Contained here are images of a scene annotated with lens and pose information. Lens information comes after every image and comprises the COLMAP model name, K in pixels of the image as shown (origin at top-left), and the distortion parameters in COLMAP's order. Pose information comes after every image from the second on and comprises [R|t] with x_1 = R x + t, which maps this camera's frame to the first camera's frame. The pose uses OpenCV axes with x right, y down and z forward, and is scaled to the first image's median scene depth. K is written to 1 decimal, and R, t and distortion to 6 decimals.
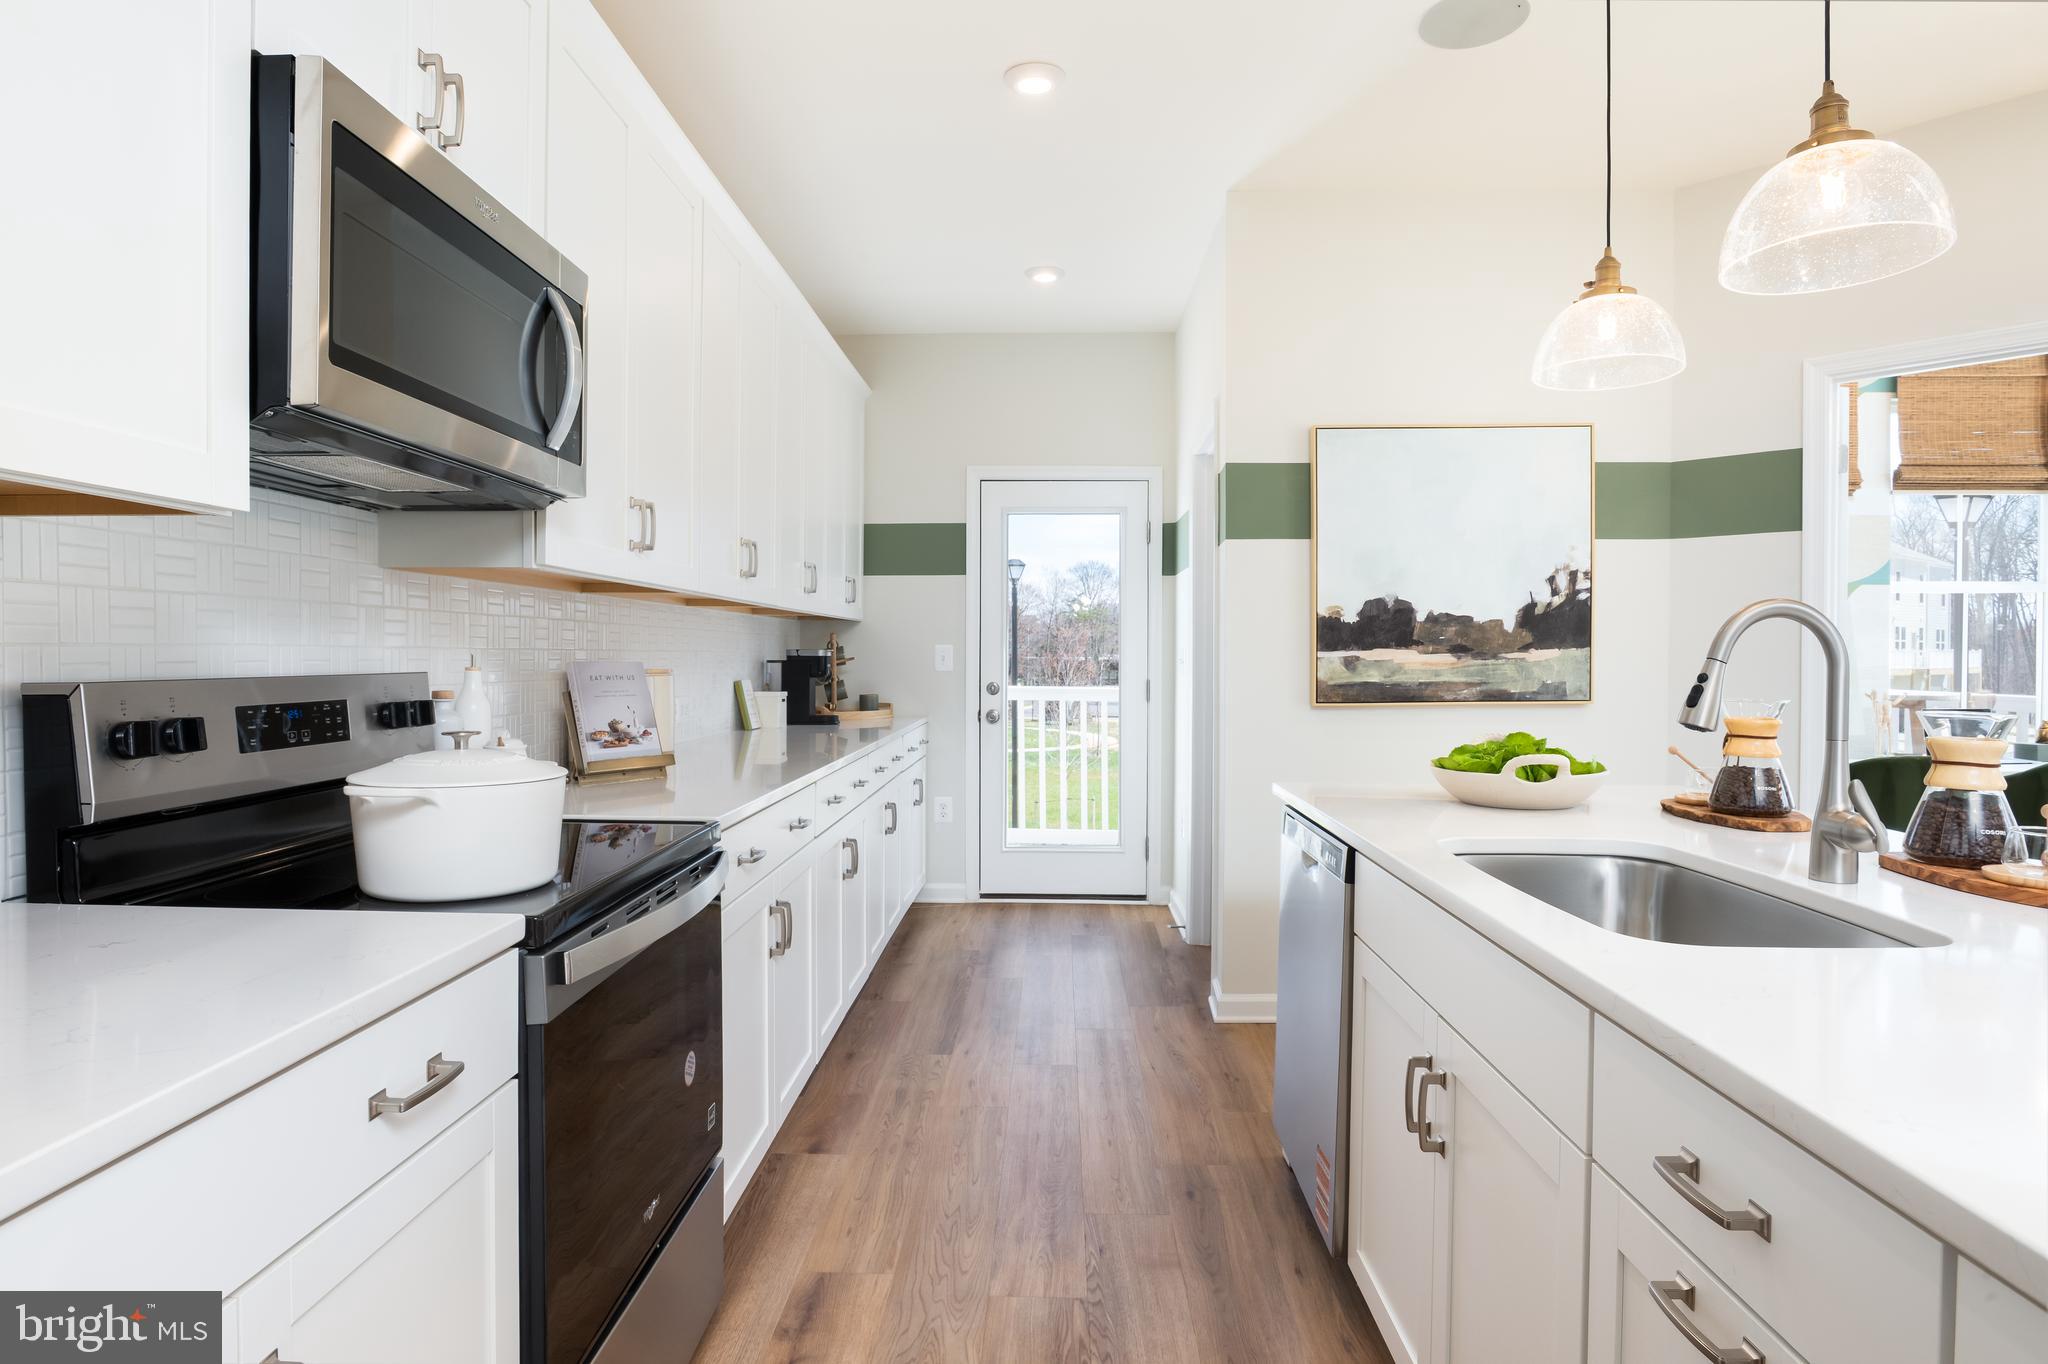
lens RADIAL K [[1200.3, 0, 1021.6], [0, 1200.3, 677.3], [0, 0, 1]] dist [-0.017753, 0.001989]
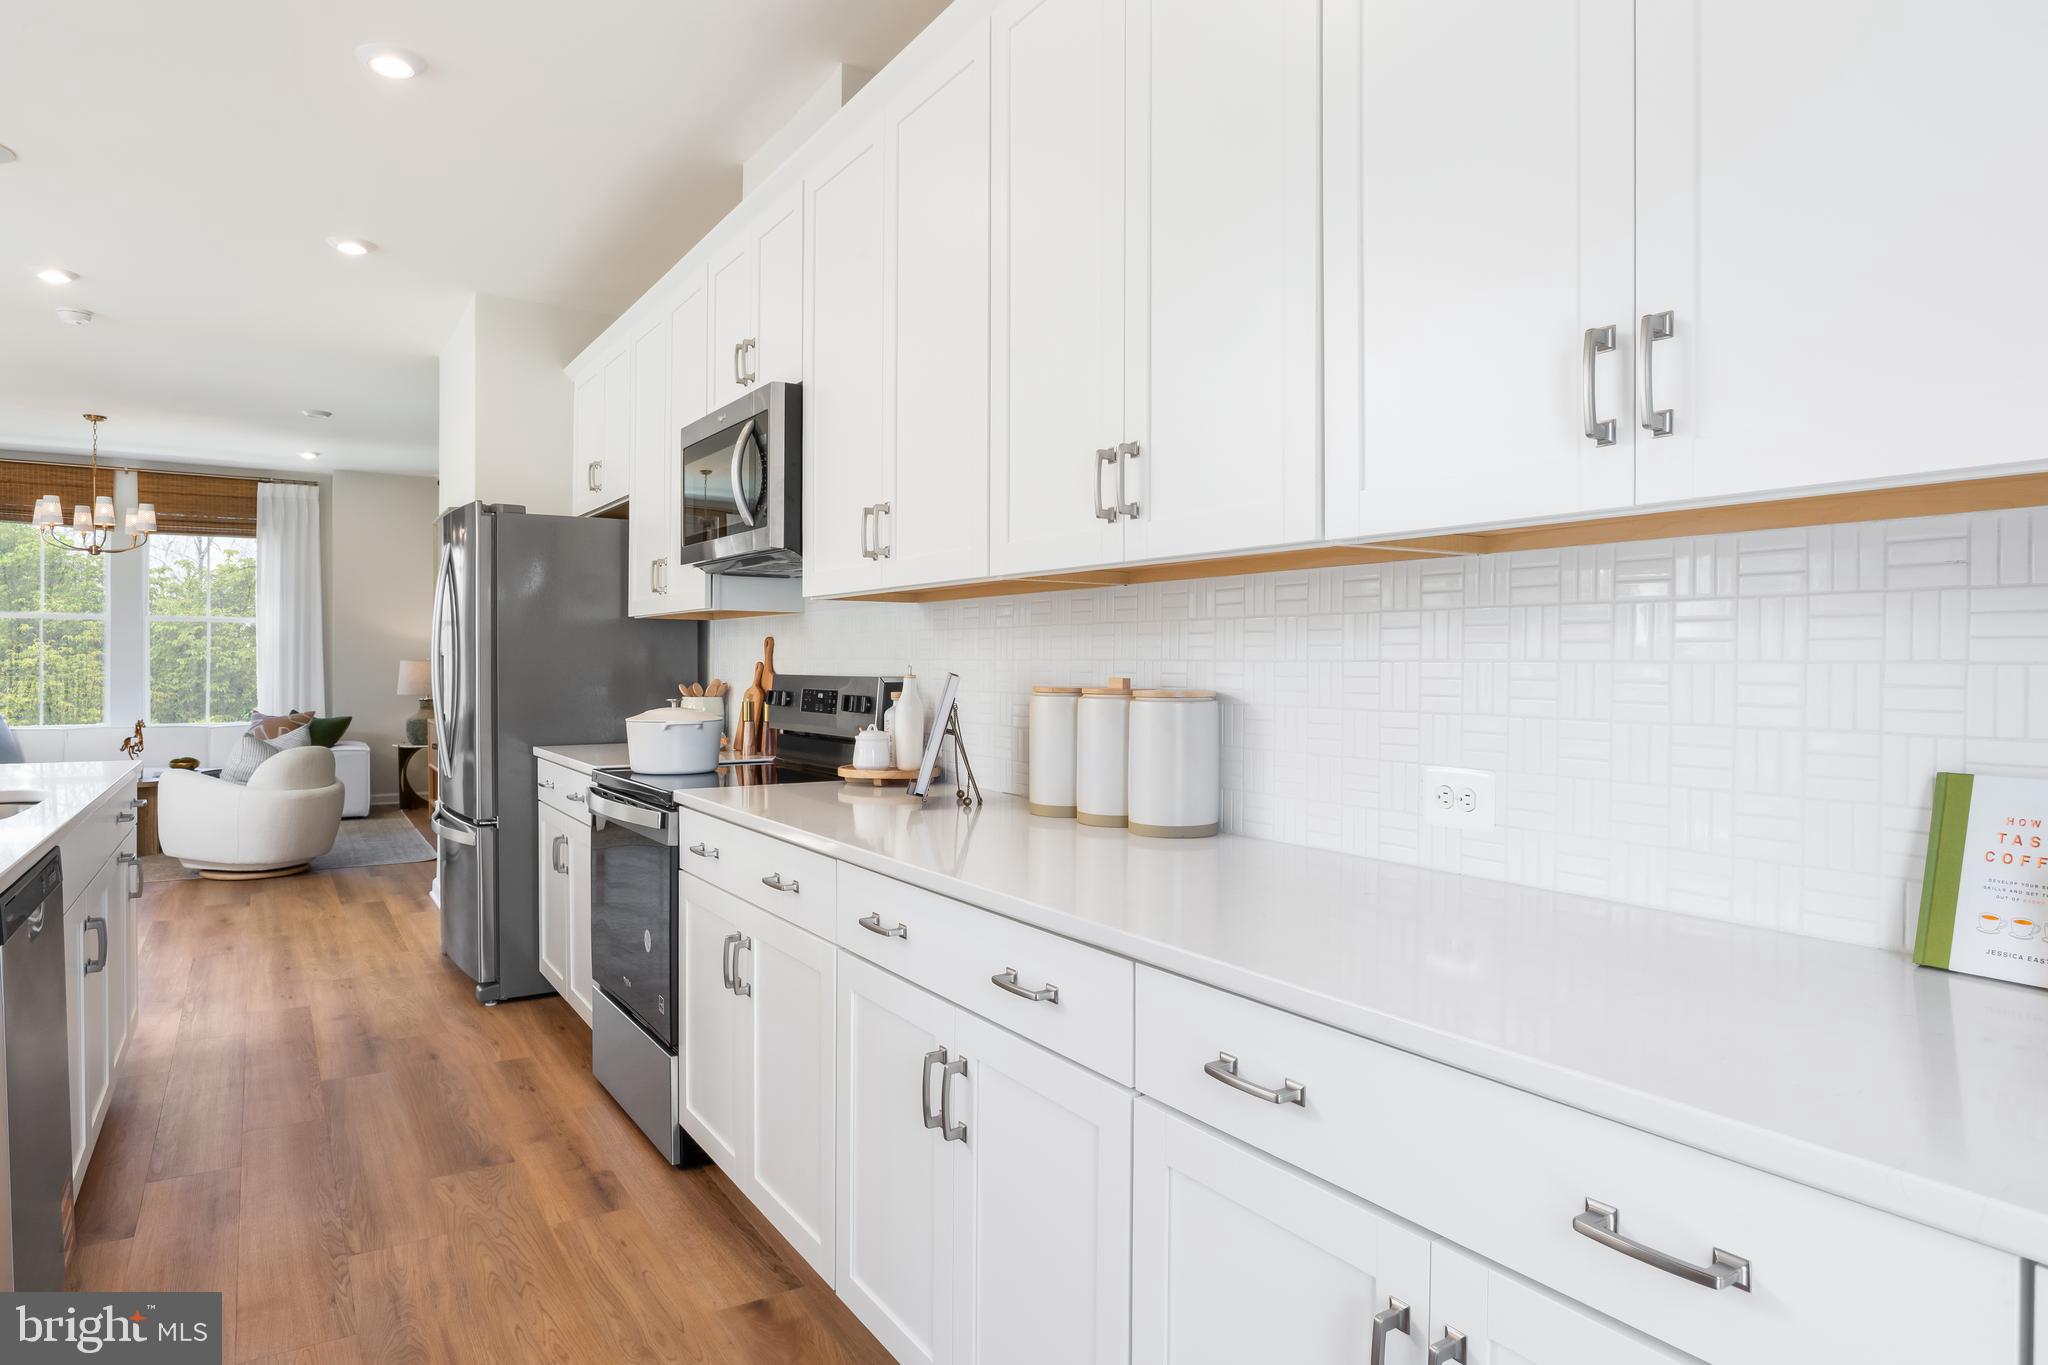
lens RADIAL K [[1200.3, 0, 1021.6], [0, 1200.3, 677.8], [0, 0, 1]] dist [-0.017753, 0.001989]
pose [[-0.828107, -0.005172, -0.560547, 0.155449], [-0.023479, 0.999400, 0.025464, -0.042474], [0.560079, 0.034248, -0.827731, 2.212857]]
